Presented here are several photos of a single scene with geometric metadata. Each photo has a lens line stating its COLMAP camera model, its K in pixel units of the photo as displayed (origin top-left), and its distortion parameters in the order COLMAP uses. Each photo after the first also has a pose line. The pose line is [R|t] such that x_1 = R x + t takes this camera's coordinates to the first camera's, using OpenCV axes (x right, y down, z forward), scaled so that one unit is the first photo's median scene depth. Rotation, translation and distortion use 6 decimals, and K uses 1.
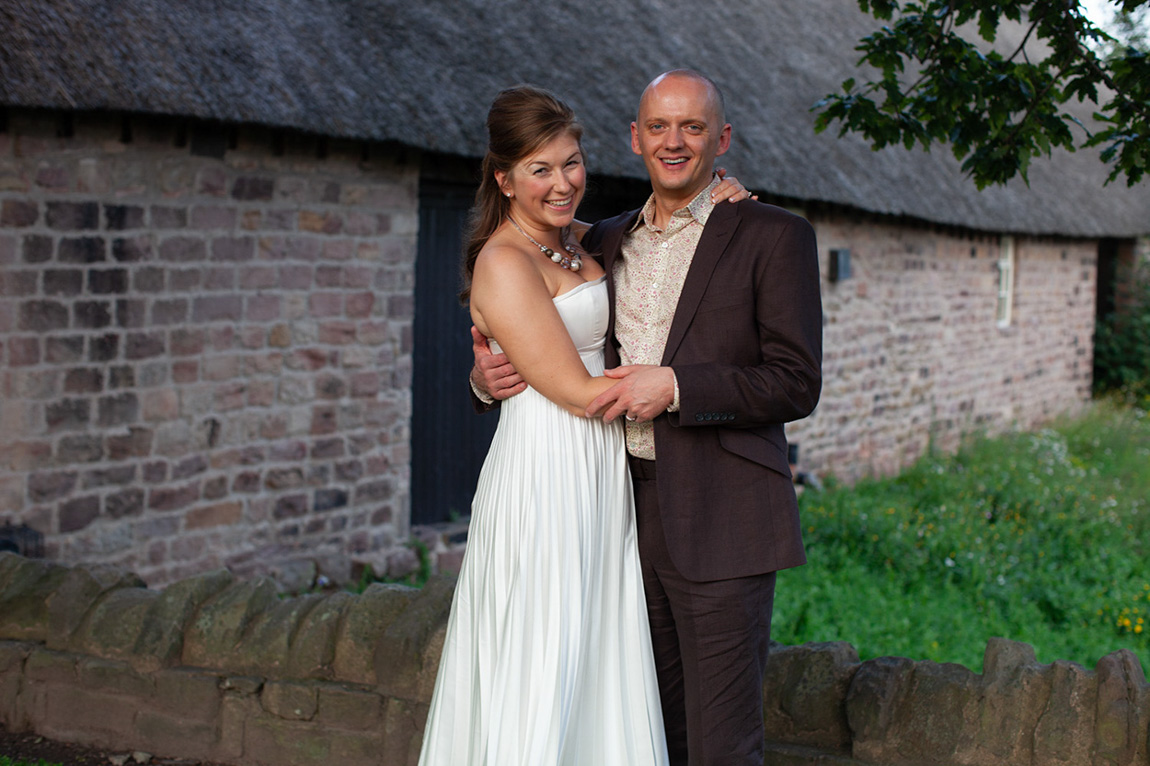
lens RADIAL K [[1643.8, 0, 575.0], [0, 1643.8, 383.0], [0, 0, 1]] dist [-0.180174, 0.386289]
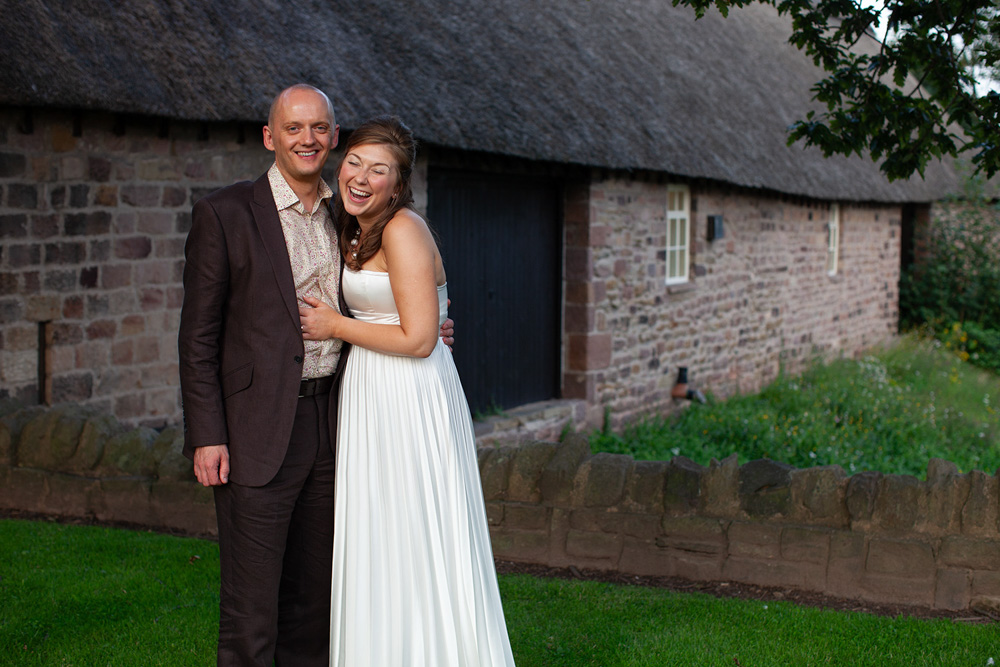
lens RADIAL K [[1429.4, 0, 500.0], [0, 1429.4, 333.5], [0, 0, 1]] dist [-0.180174, 0.386289]
pose [[0.998702, -0.011537, 0.049604, -0.074156], [0.011389, 0.999930, 0.003266, 0.005875], [-0.049639, -0.002697, 0.998764, -0.121452]]
